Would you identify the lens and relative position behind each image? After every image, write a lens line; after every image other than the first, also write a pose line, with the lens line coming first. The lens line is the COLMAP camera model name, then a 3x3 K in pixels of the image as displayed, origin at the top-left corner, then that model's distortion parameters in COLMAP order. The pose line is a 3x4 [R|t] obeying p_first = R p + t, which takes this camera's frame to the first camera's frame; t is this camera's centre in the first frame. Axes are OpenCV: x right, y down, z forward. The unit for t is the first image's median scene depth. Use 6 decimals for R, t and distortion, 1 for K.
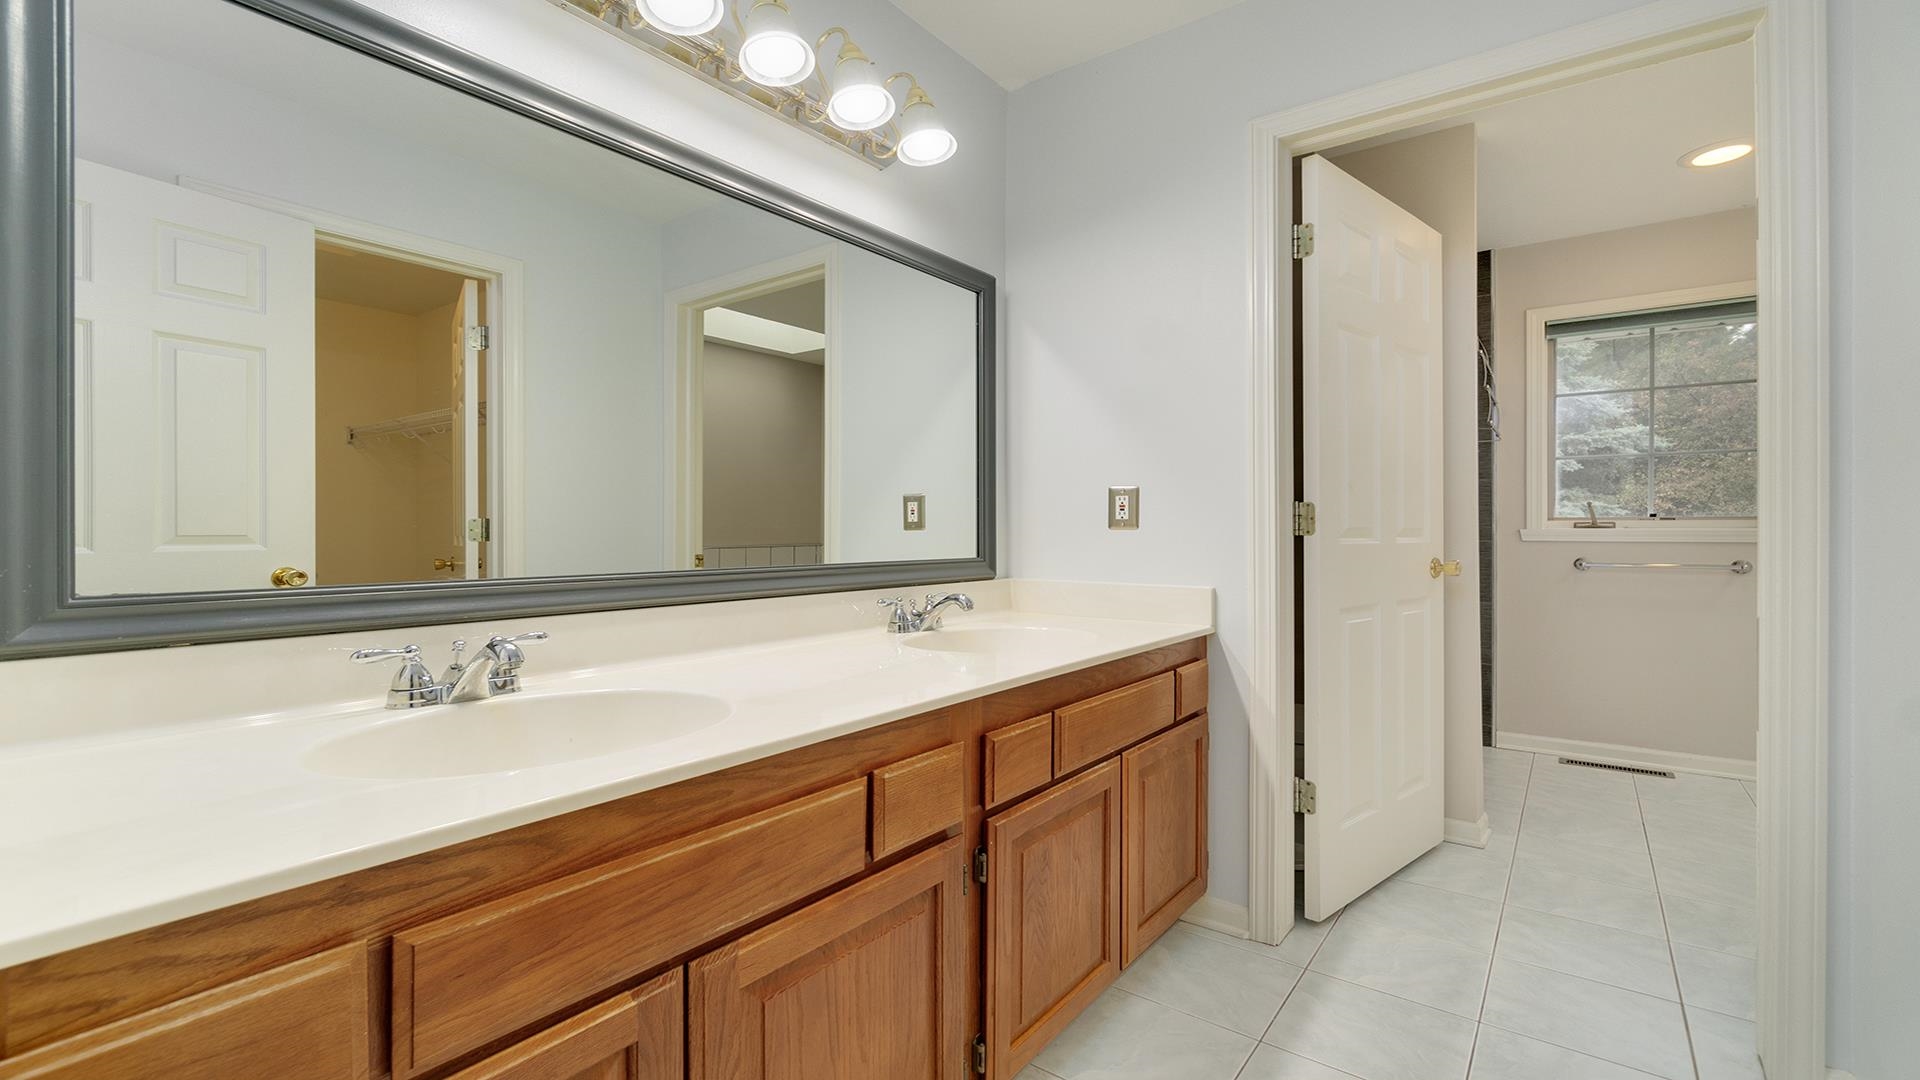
lens RADIAL K [[859.8, 0, 956.4], [0, 859.8, 538.9], [0, 0, 1]] dist [-0.000519, 0.000002]
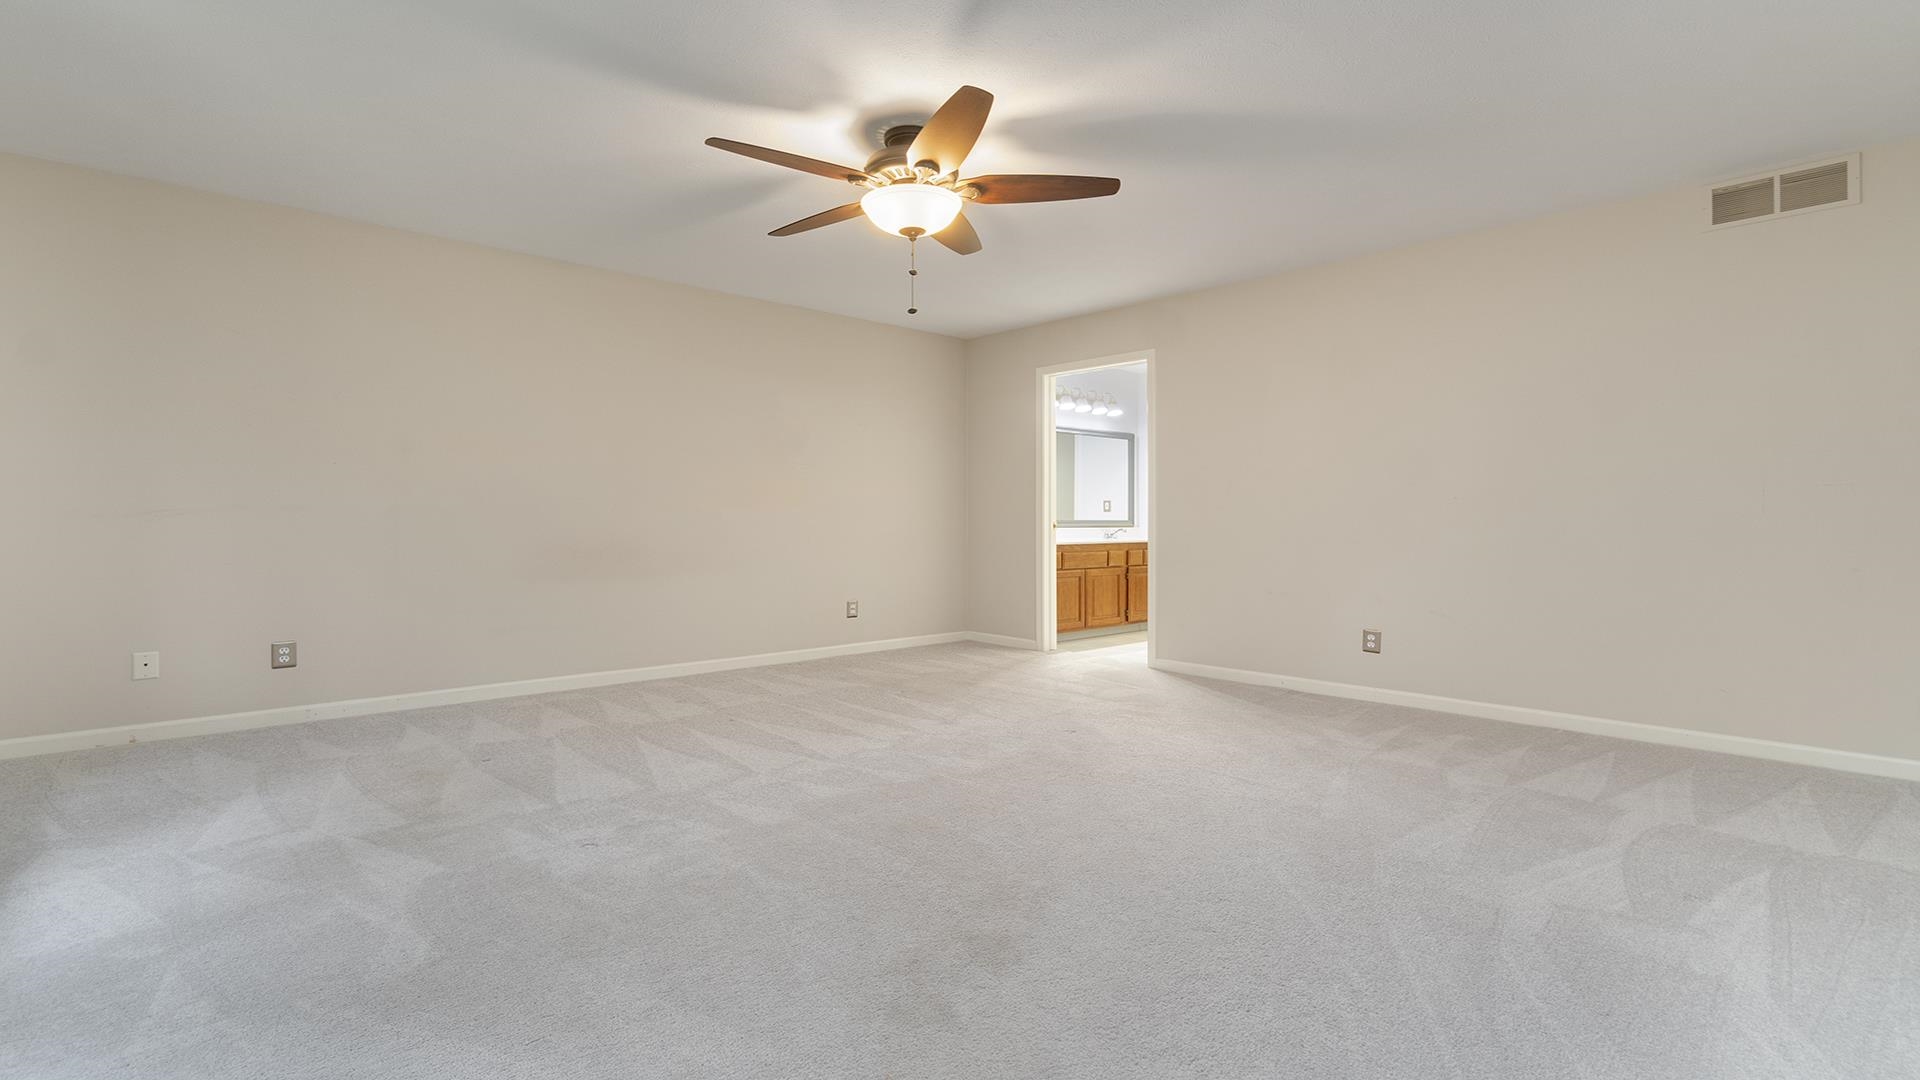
lens RADIAL K [[859.8, 0, 956.4], [0, 859.8, 538.9], [0, 0, 1]] dist [-0.000519, 0.000002]
pose [[0.982622, 0.003376, -0.185585, -0.018507], [-0.001344, 0.999938, 0.011072, 0.089565], [0.185611, -0.010630, 0.982566, -3.546191]]
